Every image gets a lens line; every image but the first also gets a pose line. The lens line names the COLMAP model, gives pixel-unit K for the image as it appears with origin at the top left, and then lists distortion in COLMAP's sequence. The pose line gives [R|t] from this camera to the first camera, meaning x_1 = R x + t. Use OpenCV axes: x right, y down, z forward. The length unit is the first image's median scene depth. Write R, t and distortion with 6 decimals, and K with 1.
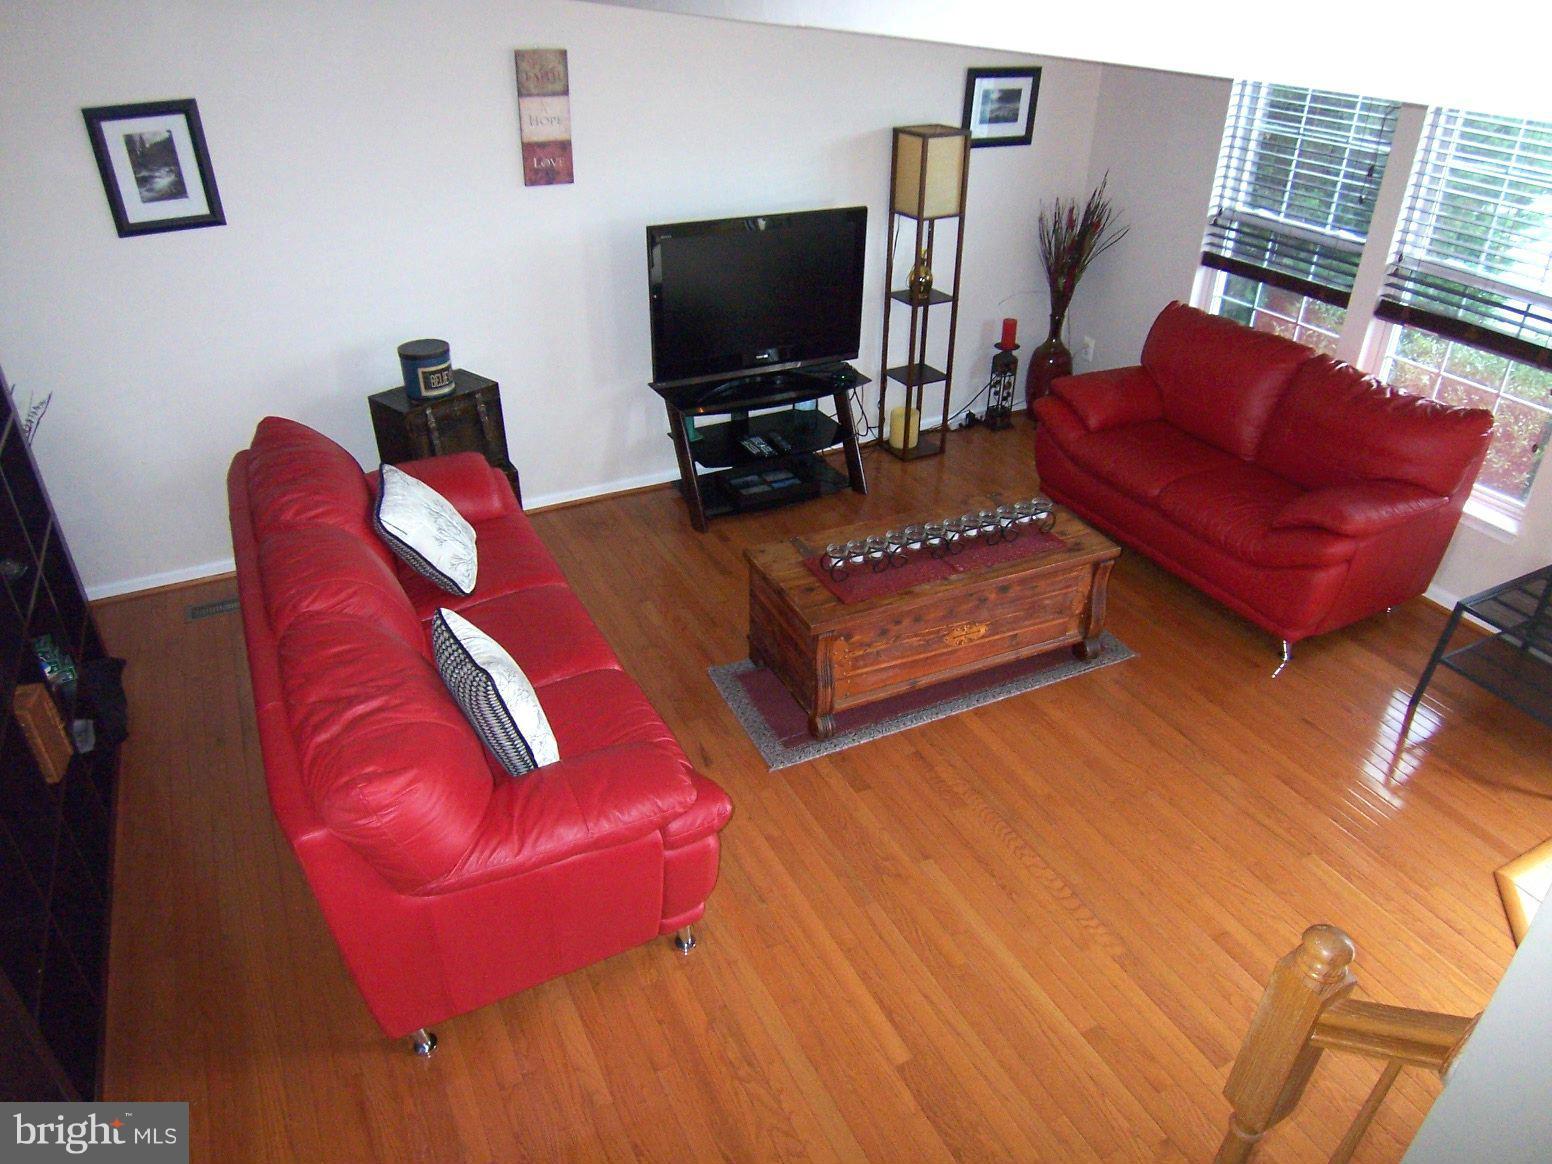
lens RADIAL K [[1050.3, 0, 779.9], [0, 1050.3, 578.2], [0, 0, 1]] dist [-0.015419, -0.038330]
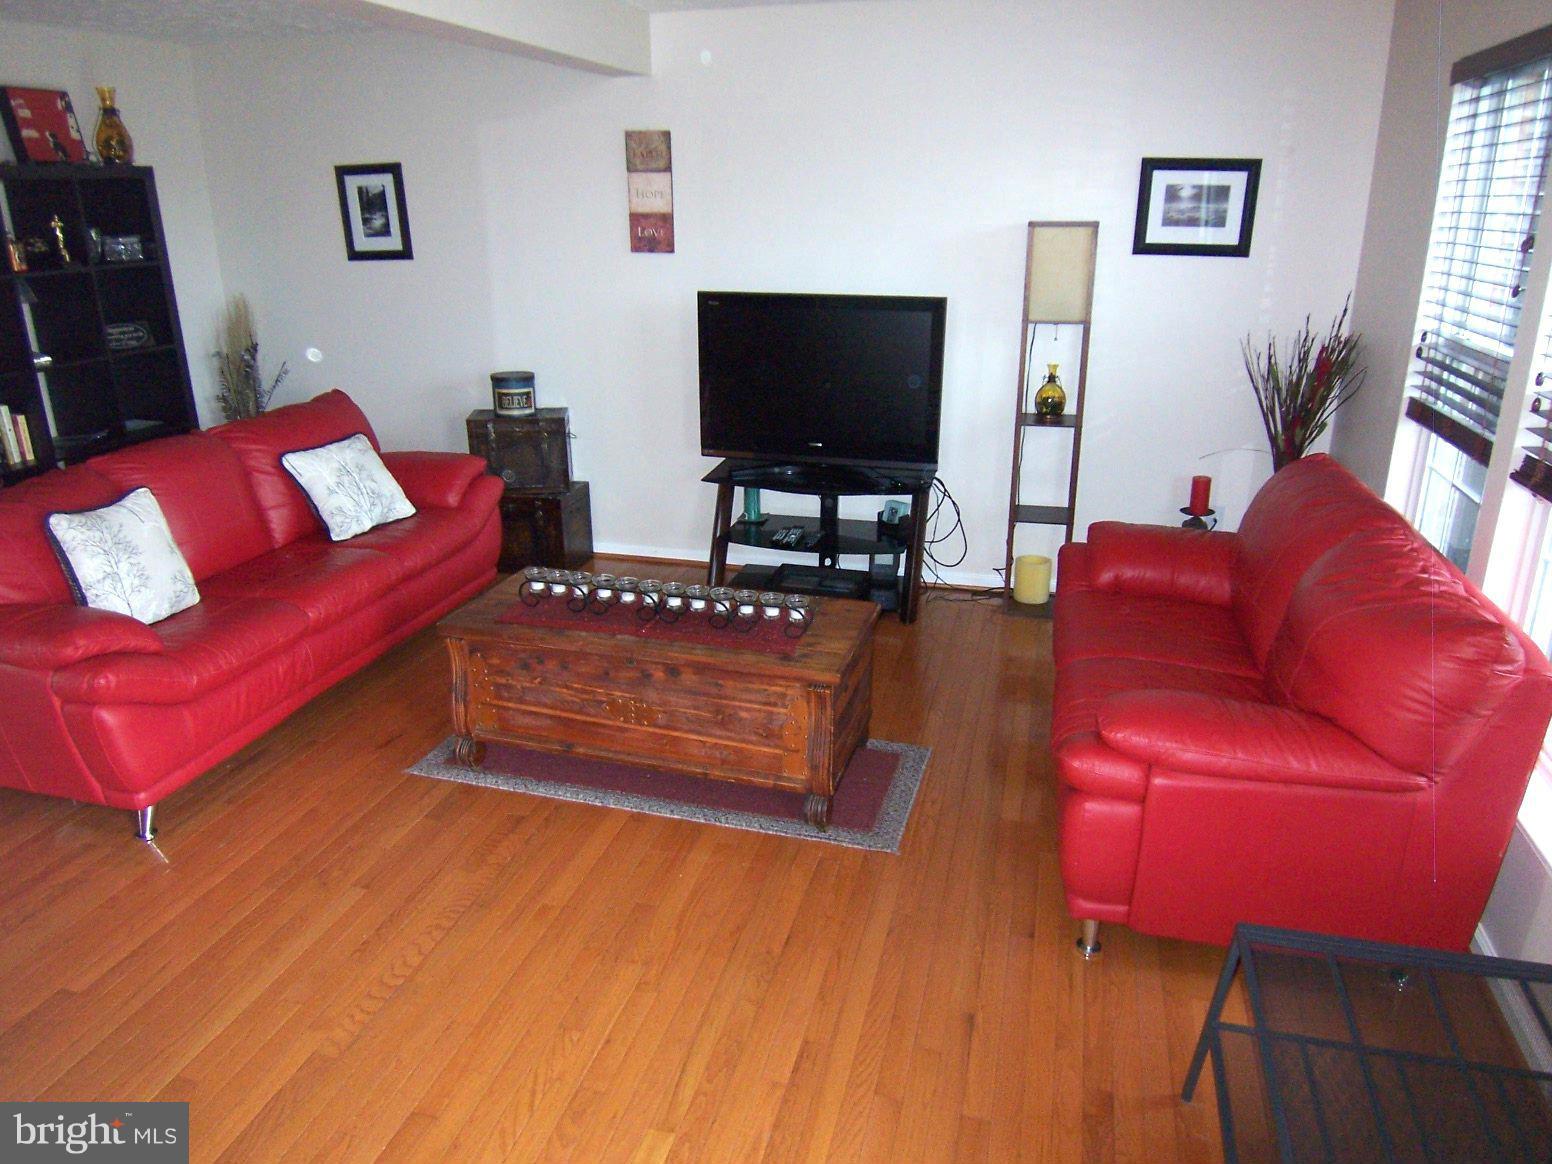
lens RADIAL K [[1050.3, 0, 778.2], [0, 1050.3, 587.3], [0, 0, 1]] dist [-0.015419, -0.038330]
pose [[0.734766, 0.218086, -0.642306, 0.675699], [-0.341825, 0.936931, -0.072908, -0.016370], [0.585896, 0.273127, 0.762973, 0.352772]]
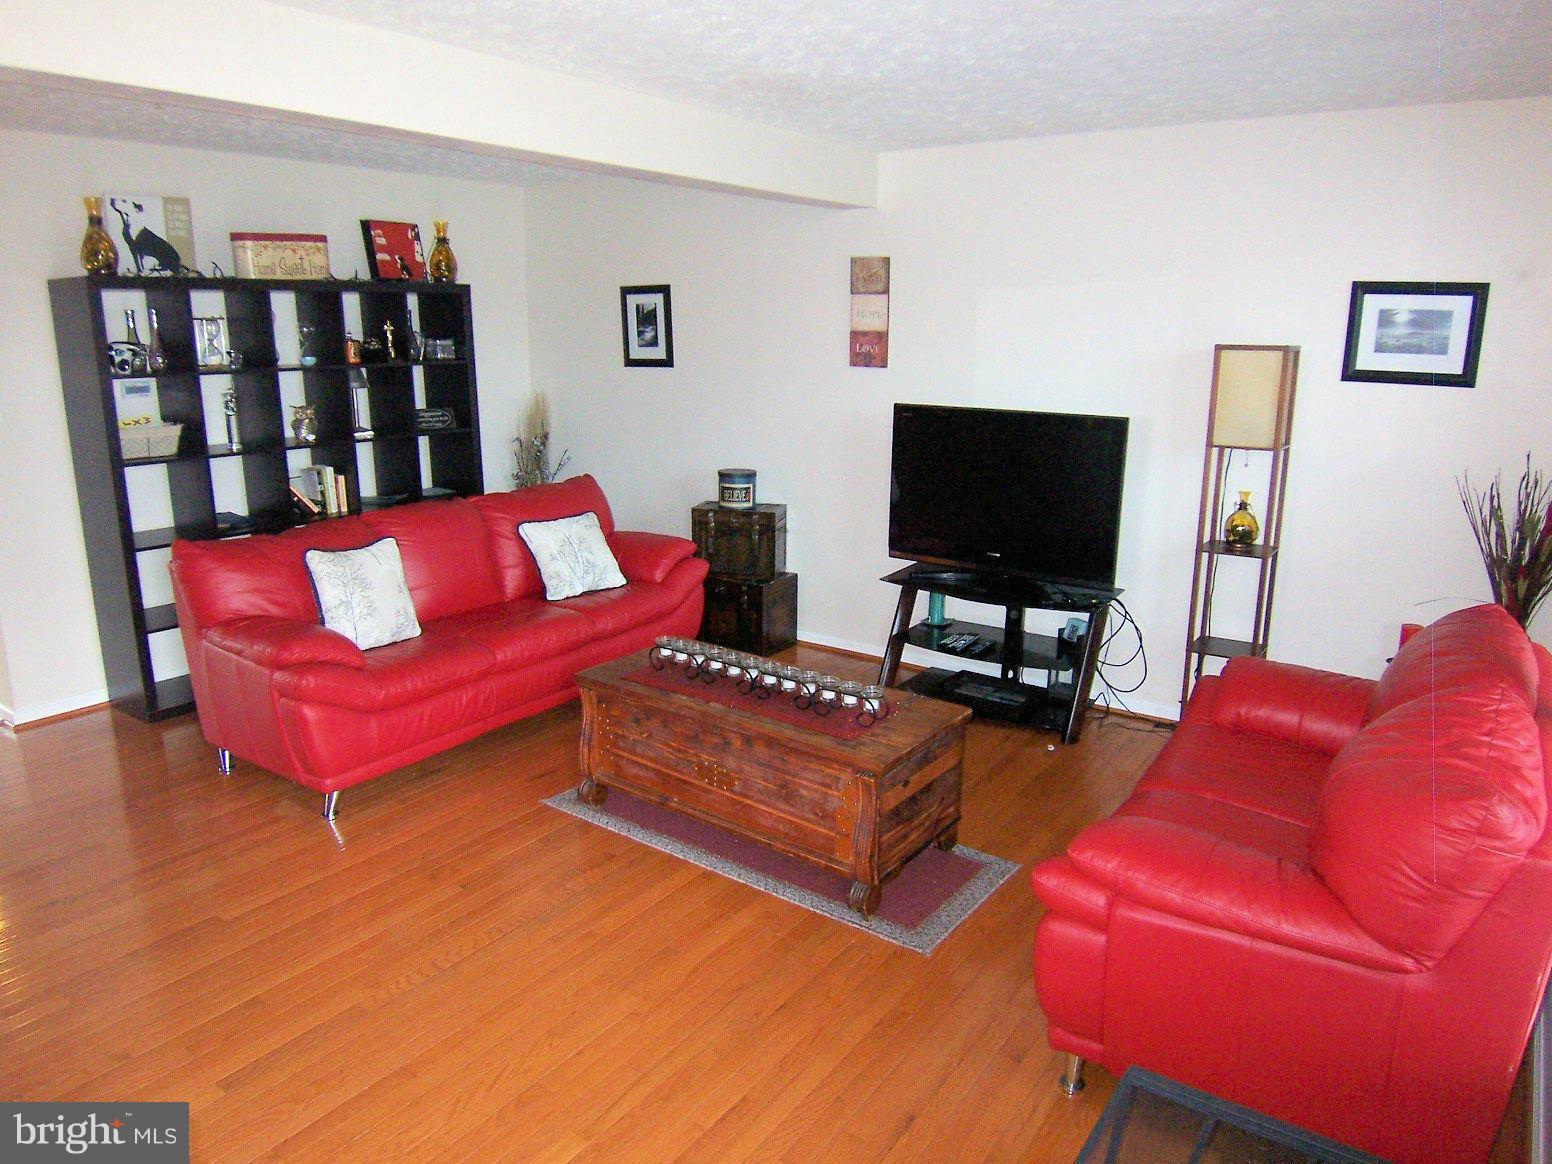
lens RADIAL K [[1050.3, 0, 773.8], [0, 1050.3, 587.3], [0, 0, 1]] dist [-0.015419, -0.038330]
pose [[0.457841, 0.206930, -0.864616, 0.826160], [-0.463220, 0.885616, -0.033333, -0.073163], [0.758821, 0.415769, 0.501326, 0.450686]]
